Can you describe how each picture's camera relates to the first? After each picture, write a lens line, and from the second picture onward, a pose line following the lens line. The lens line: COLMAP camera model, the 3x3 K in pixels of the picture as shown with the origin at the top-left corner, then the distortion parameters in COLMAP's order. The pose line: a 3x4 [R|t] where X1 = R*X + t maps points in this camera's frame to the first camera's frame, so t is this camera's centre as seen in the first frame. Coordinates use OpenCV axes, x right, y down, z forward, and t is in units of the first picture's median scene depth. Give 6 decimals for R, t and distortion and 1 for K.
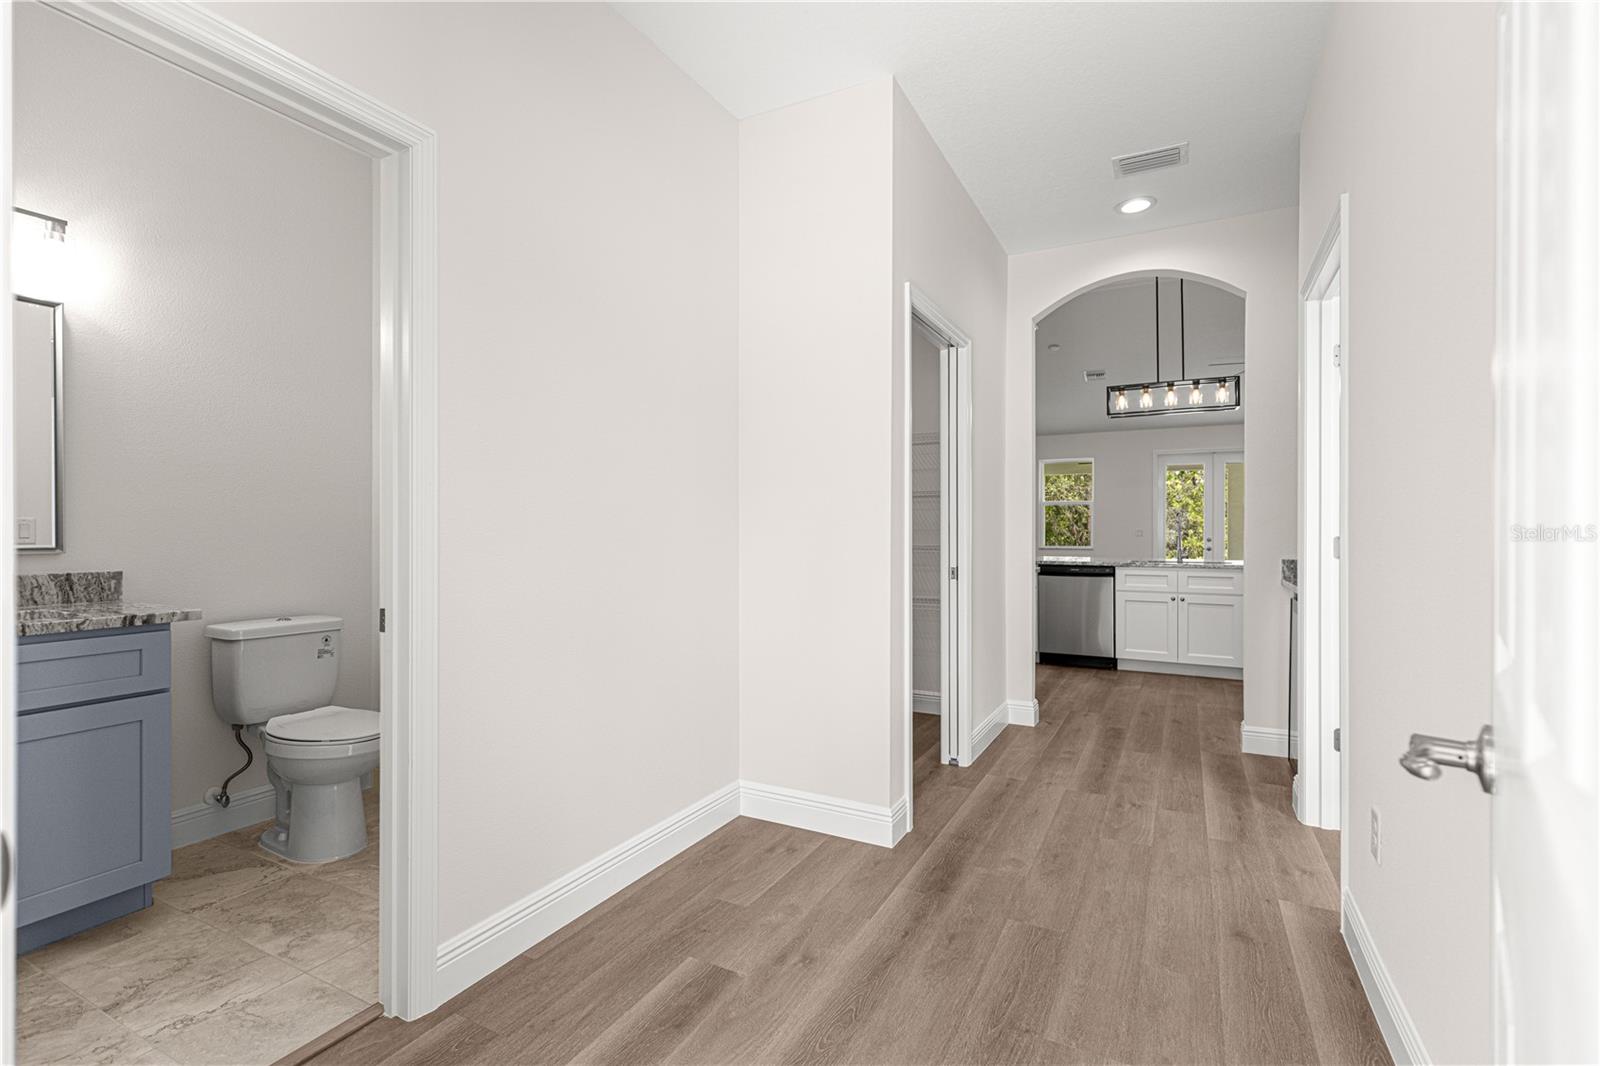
lens RADIAL K [[721.0, 0, 811.9], [0, 721.0, 529.2], [0, 0, 1]] dist [-0.000756, -0.001157]
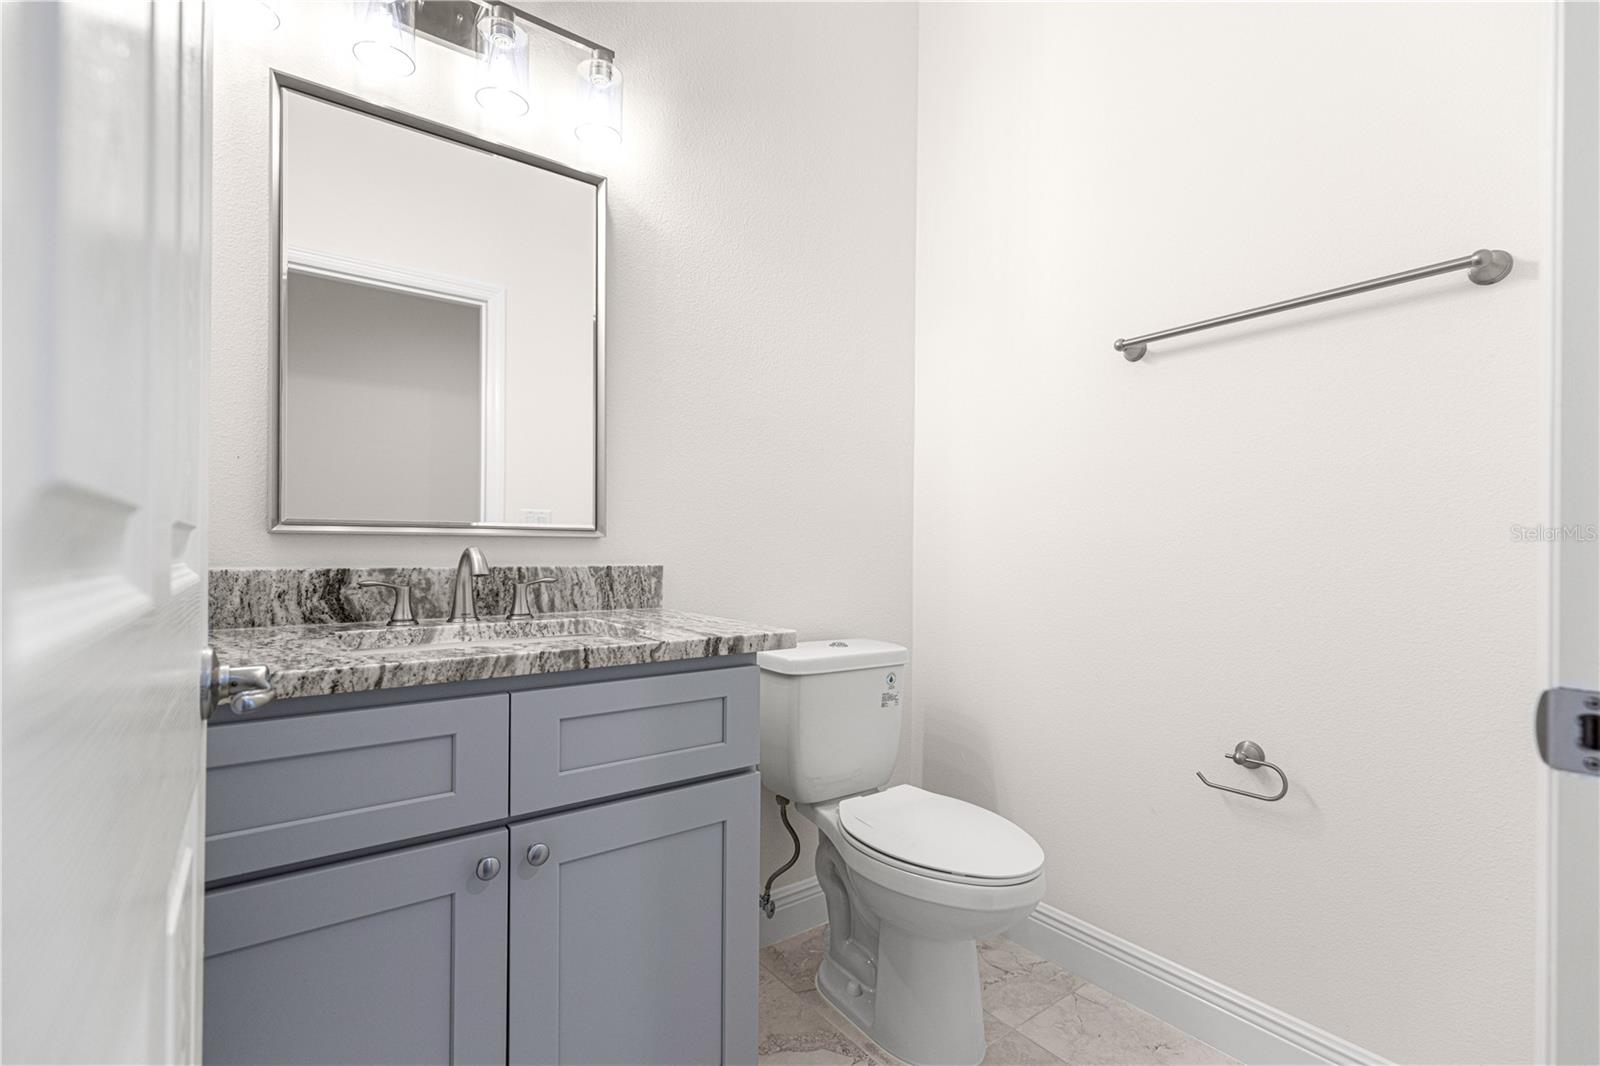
lens RADIAL K [[721.0, 0, 789.3], [0, 721.0, 542.4], [0, 0, 1]] dist [-0.000756, -0.001157]
pose [[0.891011, 0.001083, -0.453980, -0.557494], [-0.005079, 0.999958, -0.007583, 0.042544], [0.453953, 0.009063, 0.890979, 0.454388]]
